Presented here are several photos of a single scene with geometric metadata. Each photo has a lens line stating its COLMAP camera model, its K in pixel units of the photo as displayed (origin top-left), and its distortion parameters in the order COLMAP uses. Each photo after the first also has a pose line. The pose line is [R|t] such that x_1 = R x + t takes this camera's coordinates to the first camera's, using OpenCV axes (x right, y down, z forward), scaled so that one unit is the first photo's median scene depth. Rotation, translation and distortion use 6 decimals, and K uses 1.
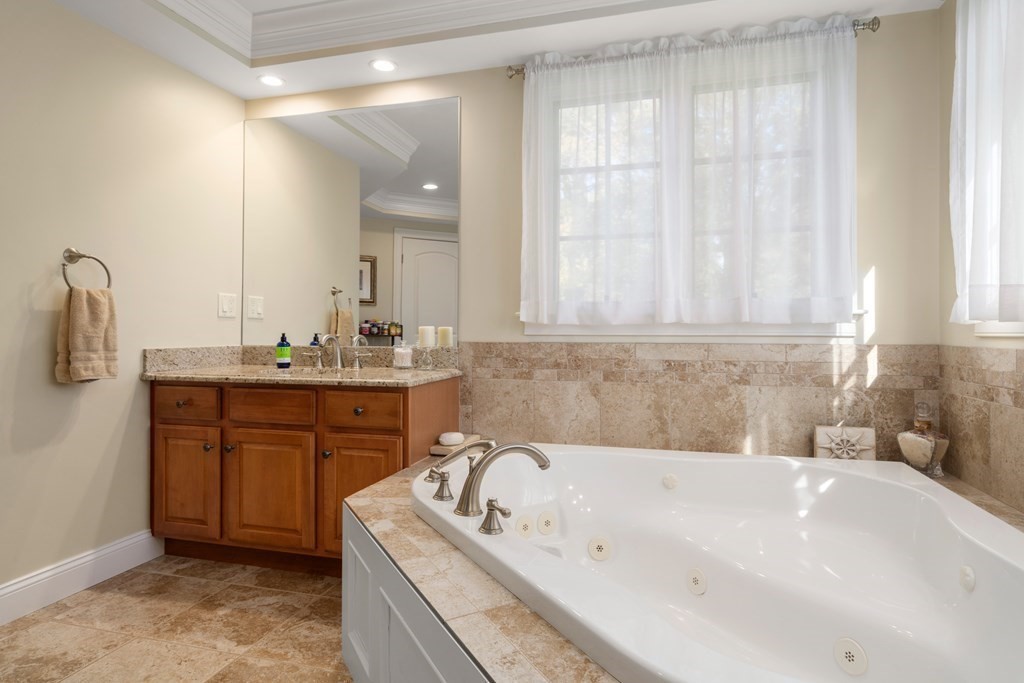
lens RADIAL K [[576.0, 0, 512.8], [0, 576.0, 325.2], [0, 0, 1]] dist [0.004512, 0.002518]
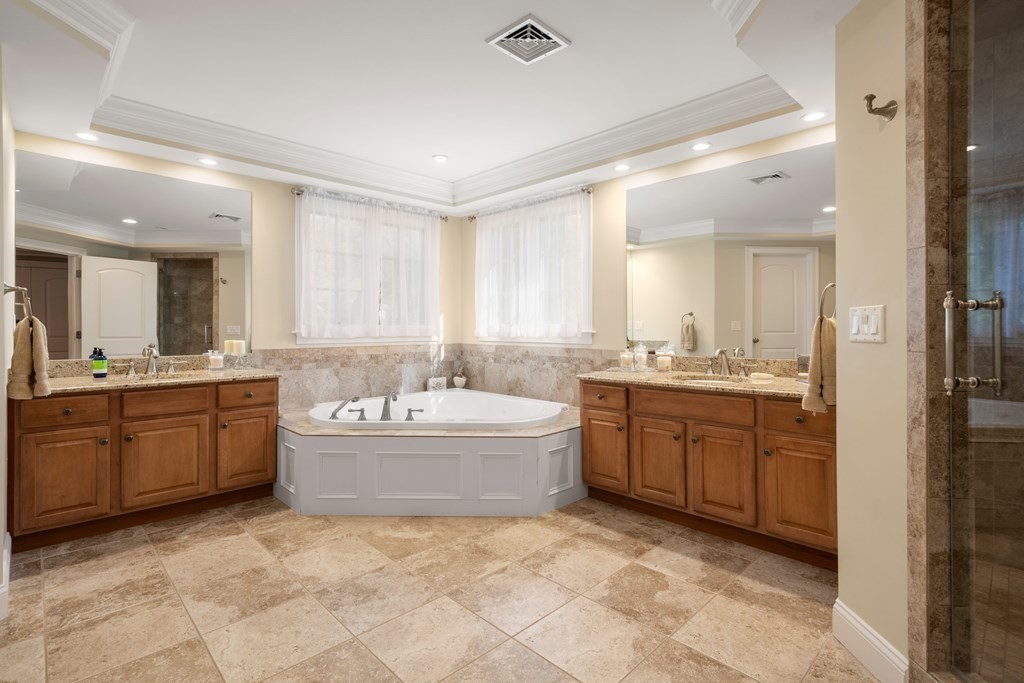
lens RADIAL K [[490.7, 0, 512.4], [0, 490.7, 324.6], [0, 0, 1]] dist [0.000576, -0.000029]
pose [[0.500083, 0.002408, 0.865974, -1.054298], [-0.008223, 0.999964, 0.001968, -0.056663], [-0.865939, -0.008105, 0.500085, -0.325932]]
